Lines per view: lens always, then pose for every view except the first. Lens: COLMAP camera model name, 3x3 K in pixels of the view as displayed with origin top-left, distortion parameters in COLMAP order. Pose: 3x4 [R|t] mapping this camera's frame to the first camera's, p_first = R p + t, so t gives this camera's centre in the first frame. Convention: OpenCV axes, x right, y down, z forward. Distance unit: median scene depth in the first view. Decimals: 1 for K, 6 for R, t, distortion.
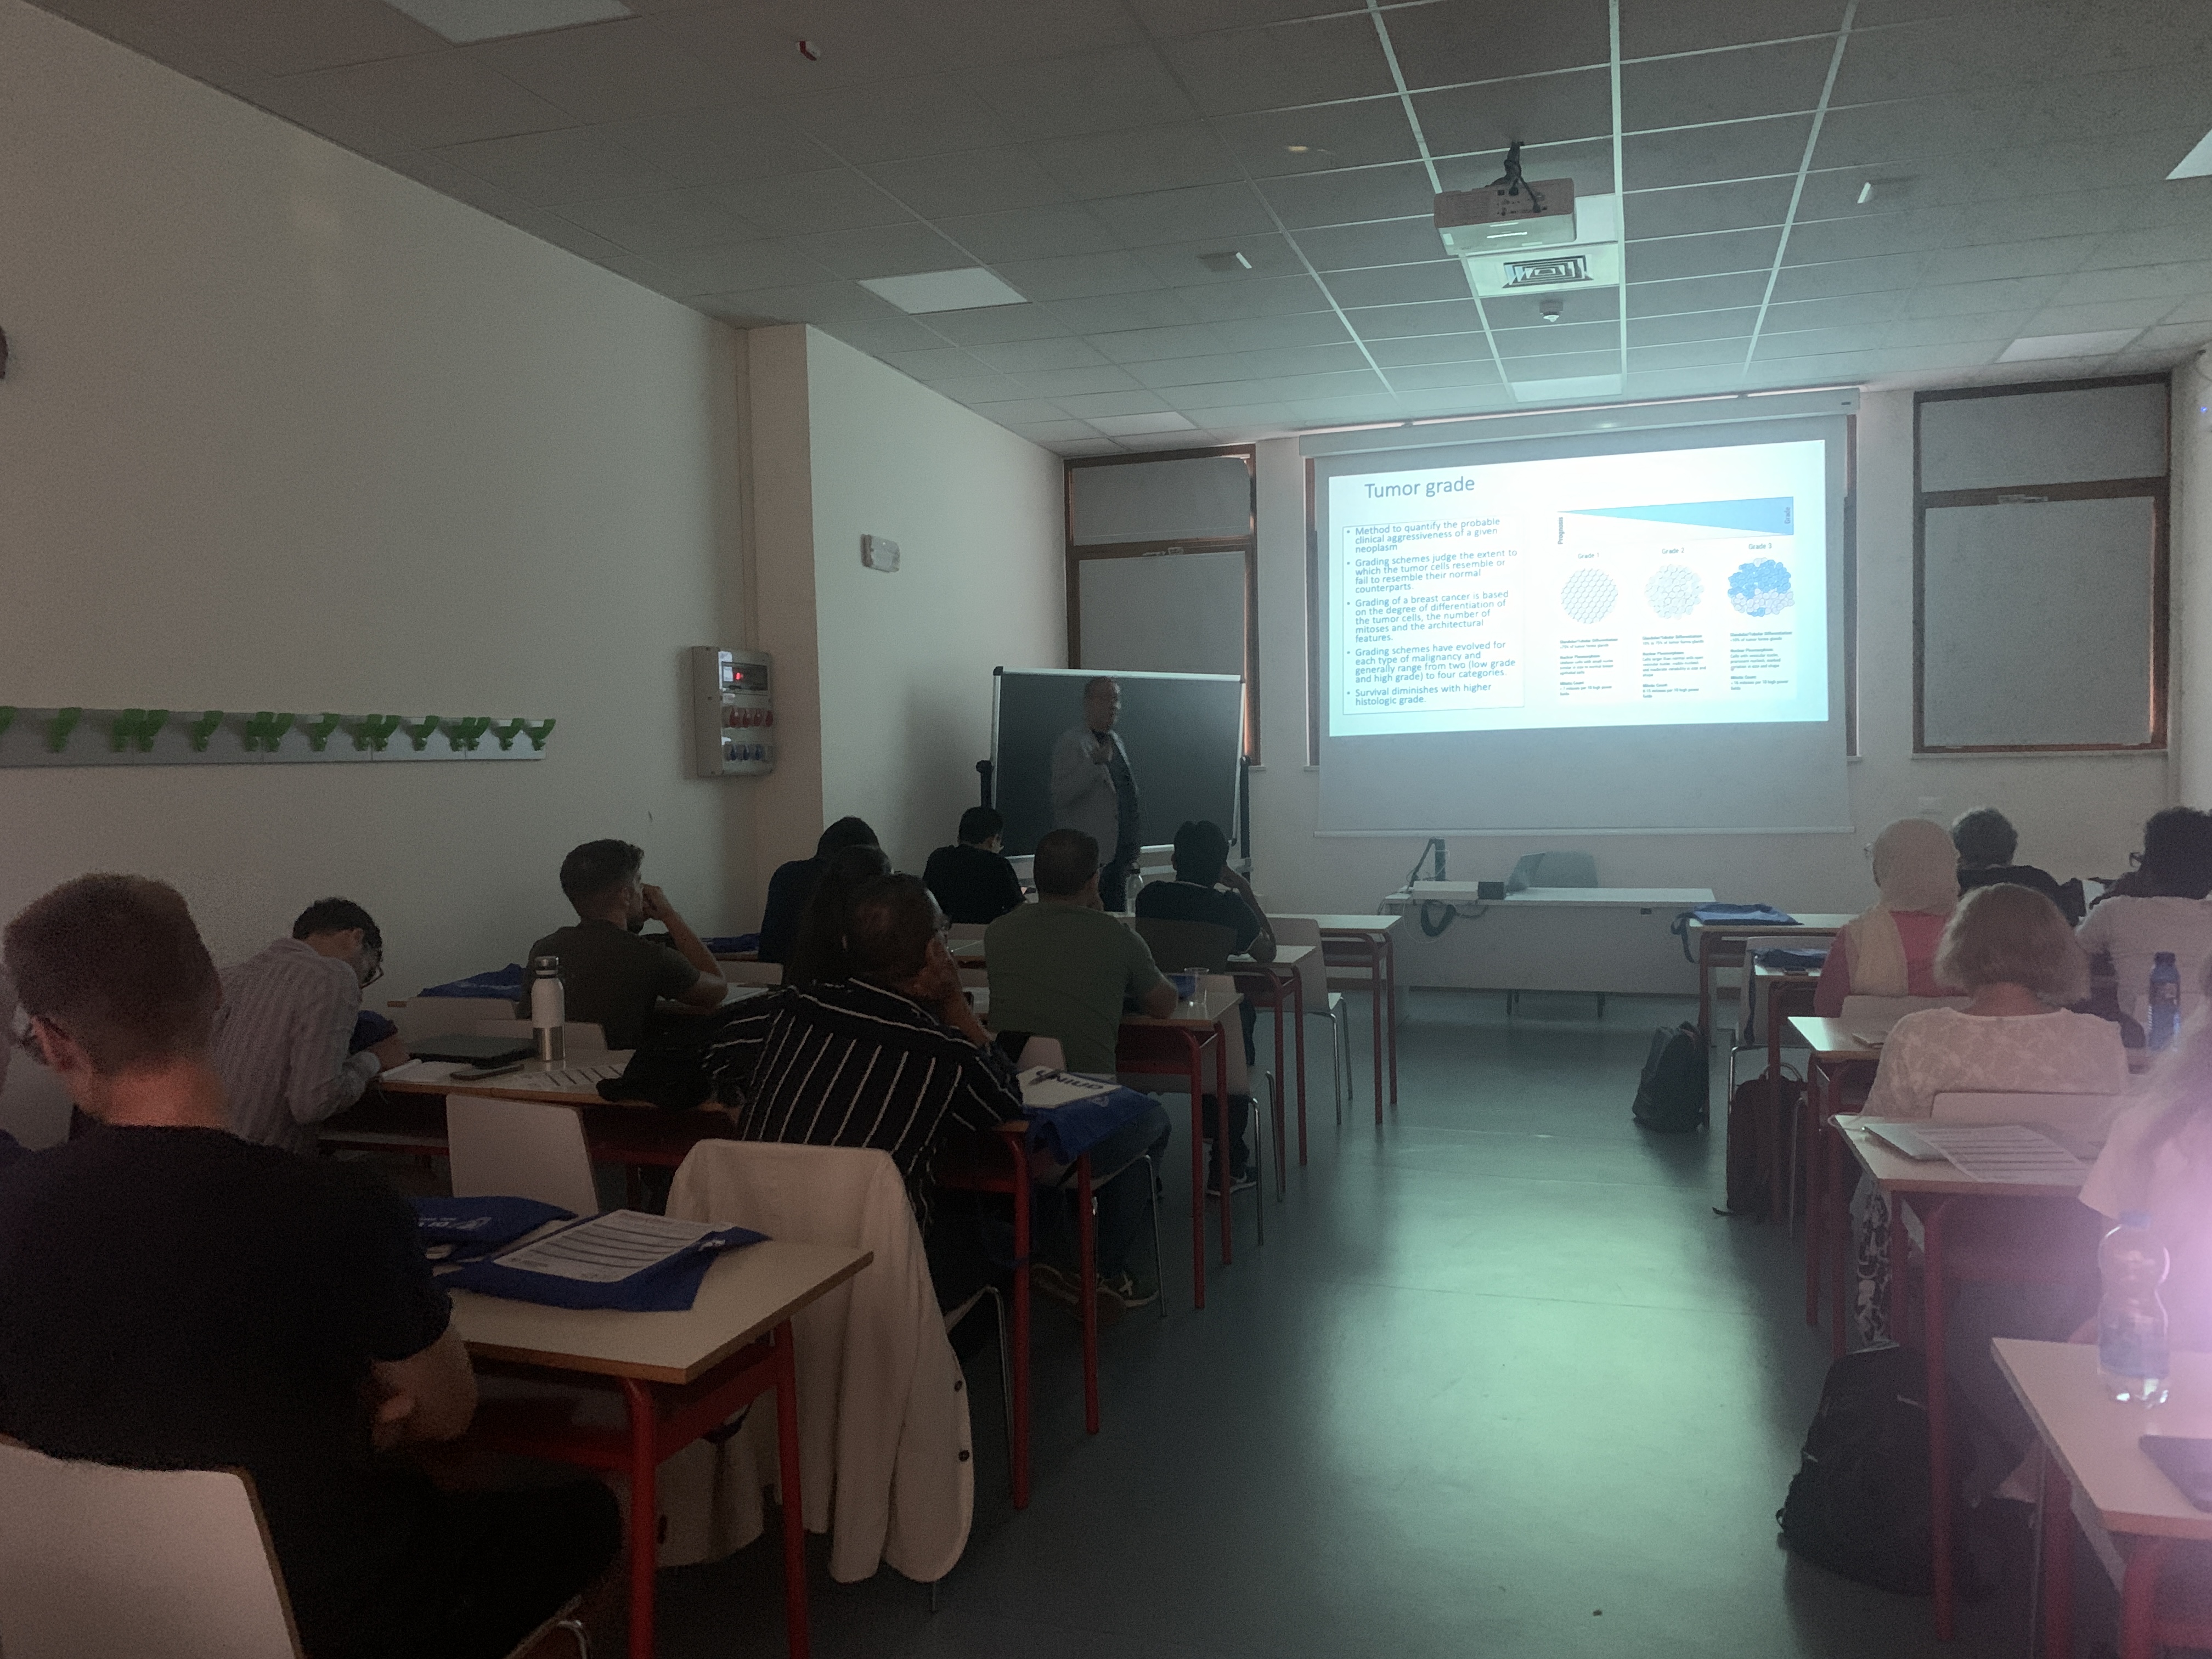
lens RADIAL K [[1685.6, 0, 1106.0], [0, 1685.6, 829.5], [0, 0, 1]] dist [0.051381, -0.081032]
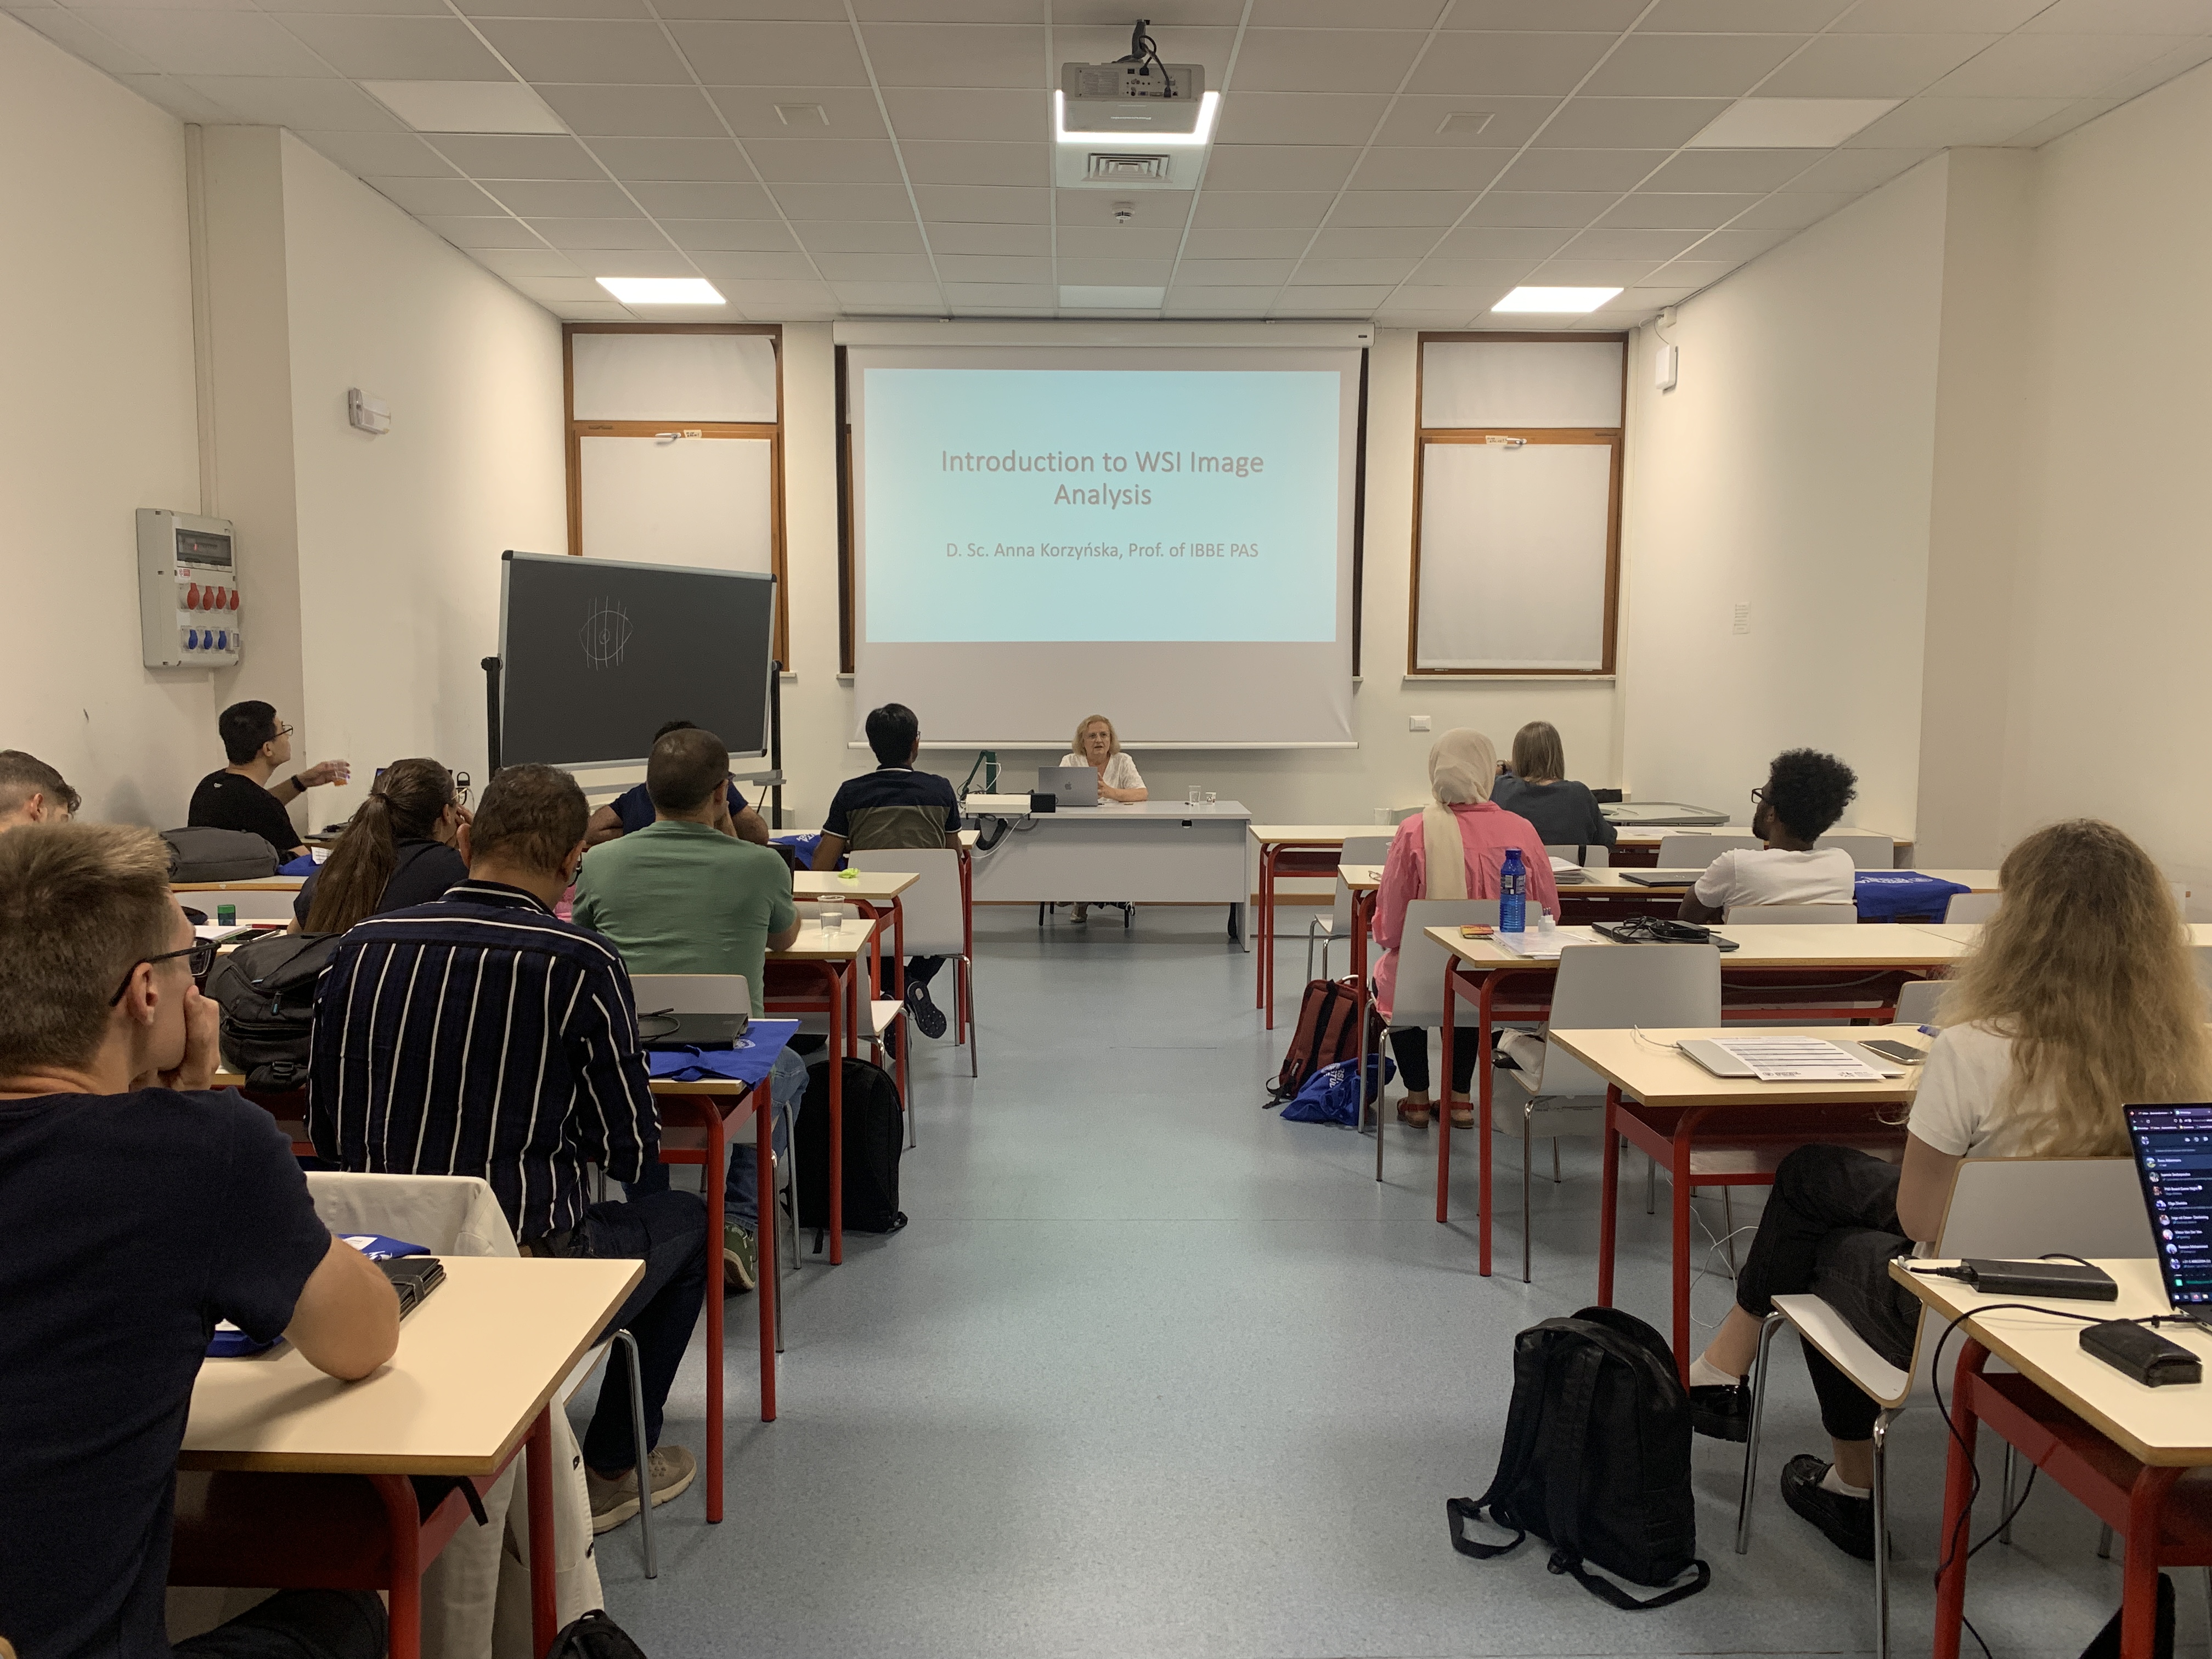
lens RADIAL K [[1685.6, 0, 1106.0], [0, 1685.6, 829.5], [0, 0, 1]] dist [0.051381, -0.081032]
pose [[0.947140, -0.006354, 0.320757, -0.053739], [-0.011175, 0.998544, 0.052780, -0.001146], [-0.320625, -0.053574, 0.945690, 0.051958]]
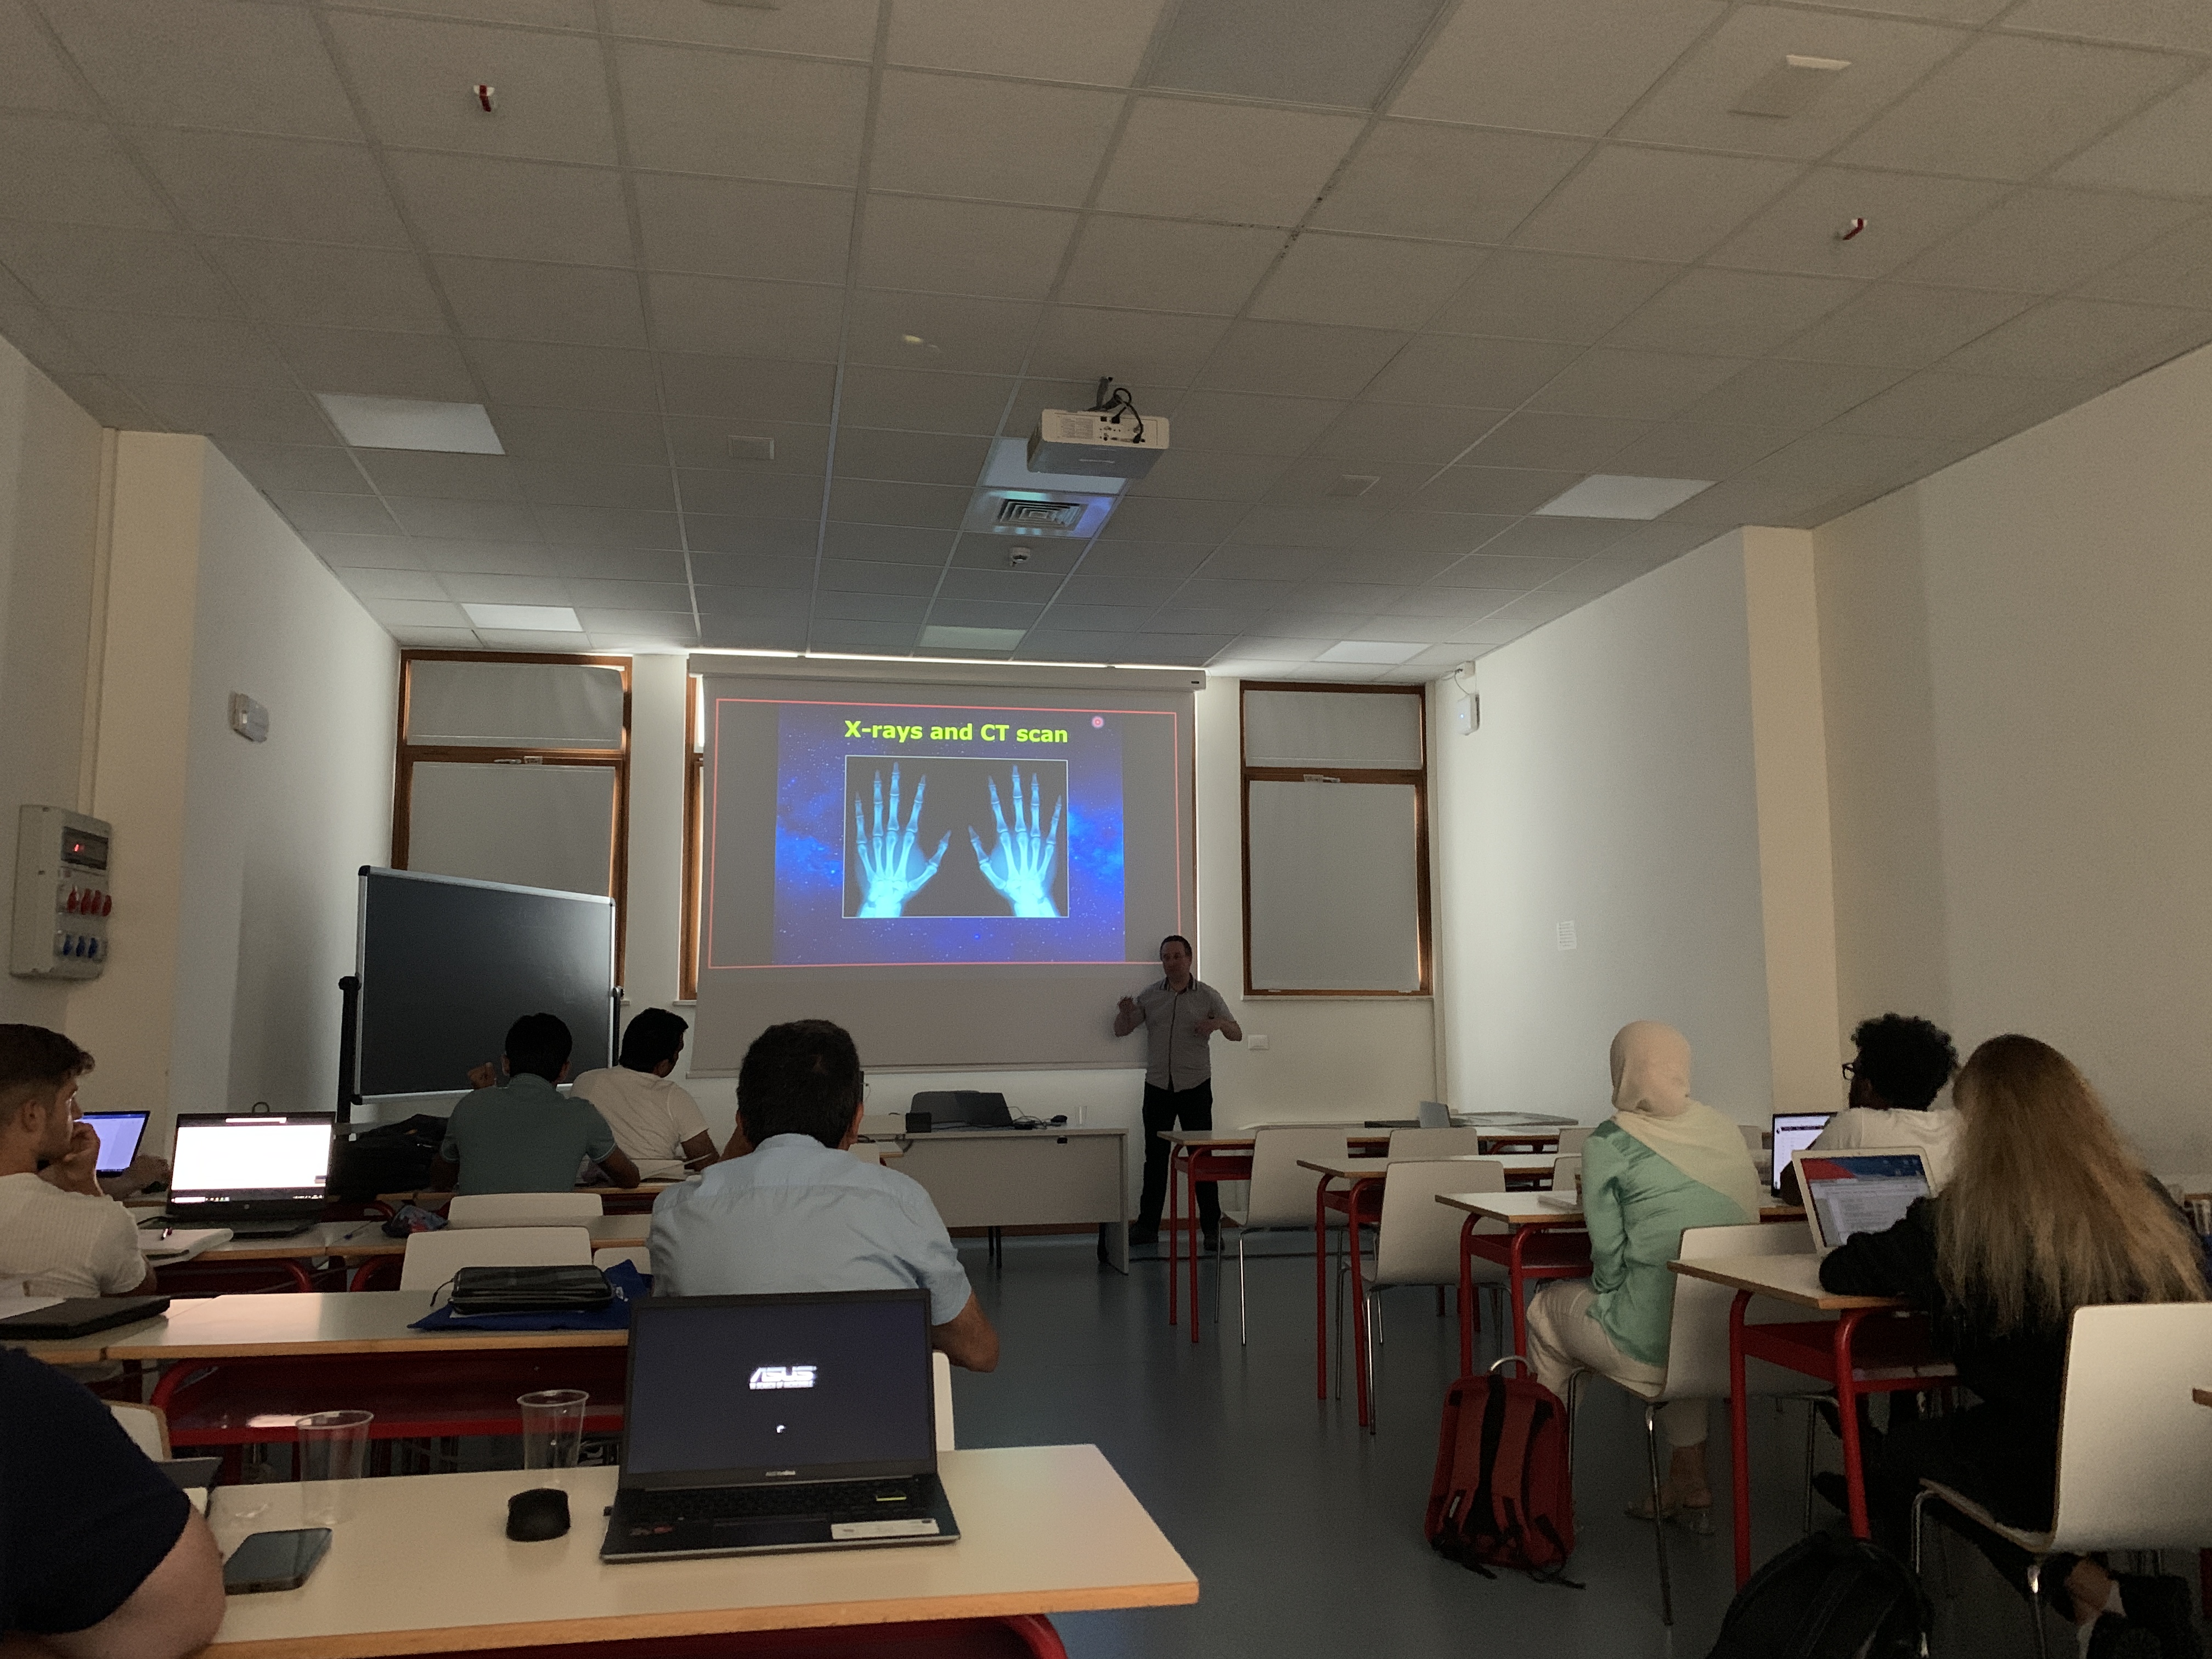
lens RADIAL K [[1667.4, 0, 1110.1], [0, 1667.4, 816.0], [0, 0, 1]] dist [0.109737, -0.259464]
pose [[0.876282, 0.073587, 0.476145, -0.145675], [0.008318, 0.985809, -0.167663, 0.023992], [-0.481726, 0.150881, 0.863235, 0.088275]]
